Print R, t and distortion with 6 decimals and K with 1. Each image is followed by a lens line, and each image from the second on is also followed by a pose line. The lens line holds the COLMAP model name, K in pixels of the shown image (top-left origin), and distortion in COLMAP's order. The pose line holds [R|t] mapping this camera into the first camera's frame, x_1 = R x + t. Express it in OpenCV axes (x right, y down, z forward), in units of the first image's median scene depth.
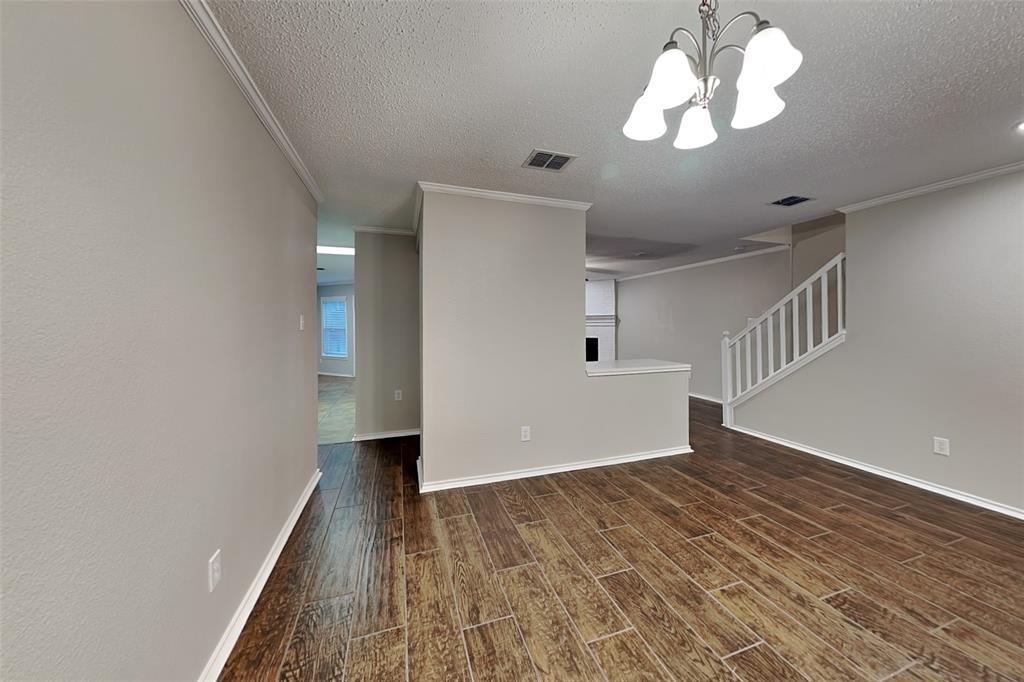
lens RADIAL K [[353.9, 0, 513.3], [0, 353.9, 325.5], [0, 0, 1]] dist [-0.001732, -0.000046]
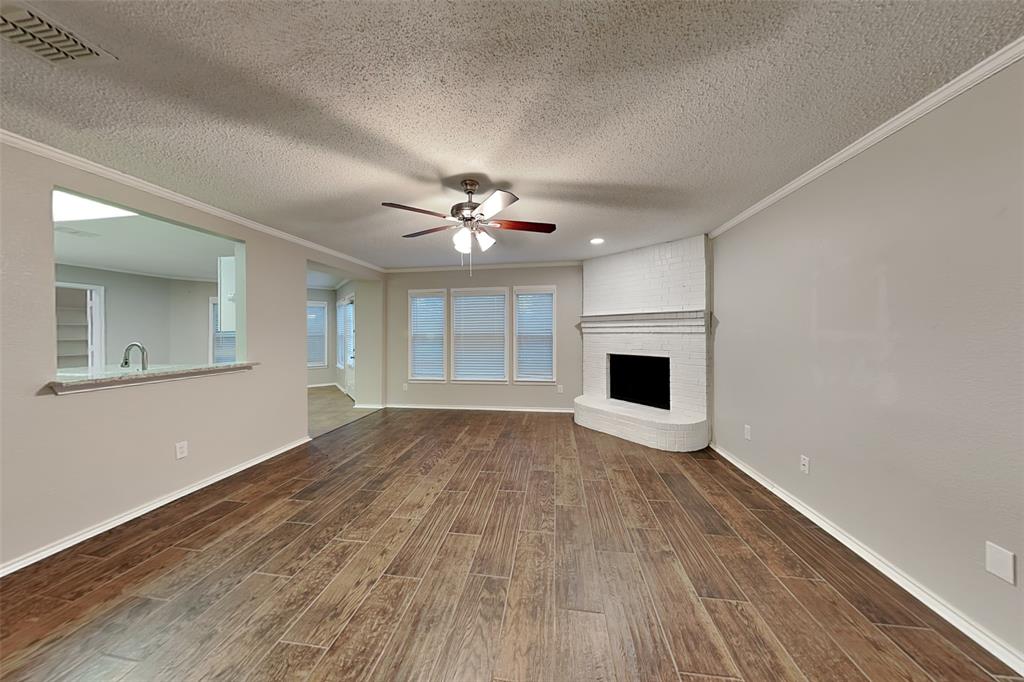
lens RADIAL K [[324.8, 0, 507.8], [0, 324.8, 331.0], [0, 0, 1]] dist [0.000071, 0.000013]
pose [[0.884692, -0.003326, -0.466164, 3.218789], [-0.001487, 0.999949, -0.009958, 0.022644], [0.466173, 0.009503, 0.884642, 0.953543]]
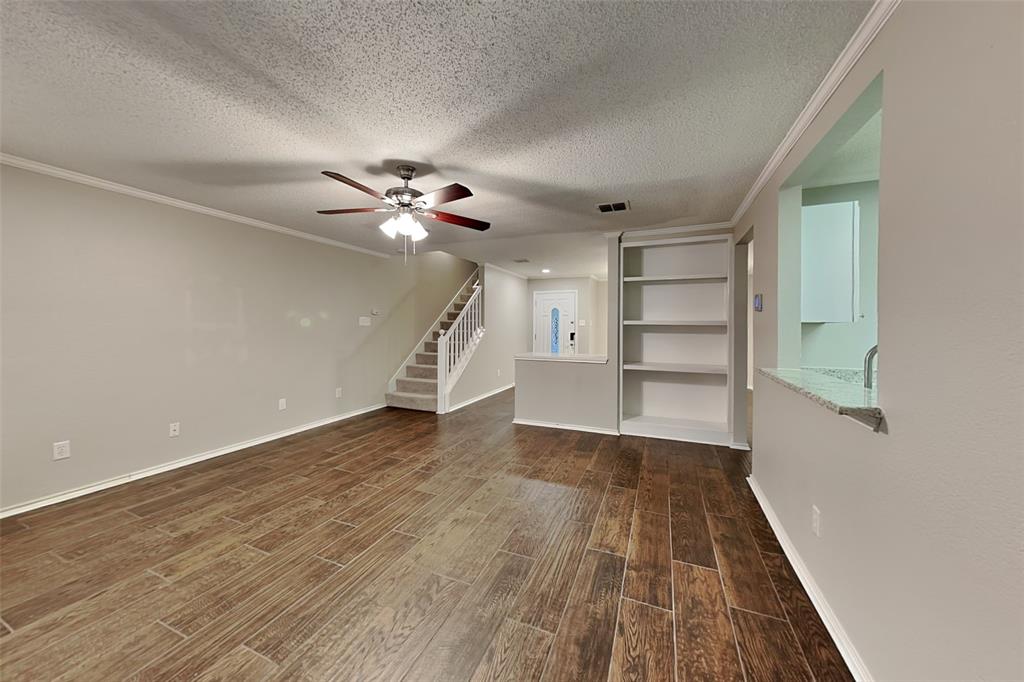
lens RADIAL K [[353.9, 0, 513.3], [0, 353.9, 325.5], [0, 0, 1]] dist [-0.001732, -0.000046]
pose [[-0.757311, -0.000681, 0.653054, -2.256590], [0.003307, 0.999983, 0.004878, -0.022232], [-0.653046, 0.005854, -0.757296, 6.172254]]
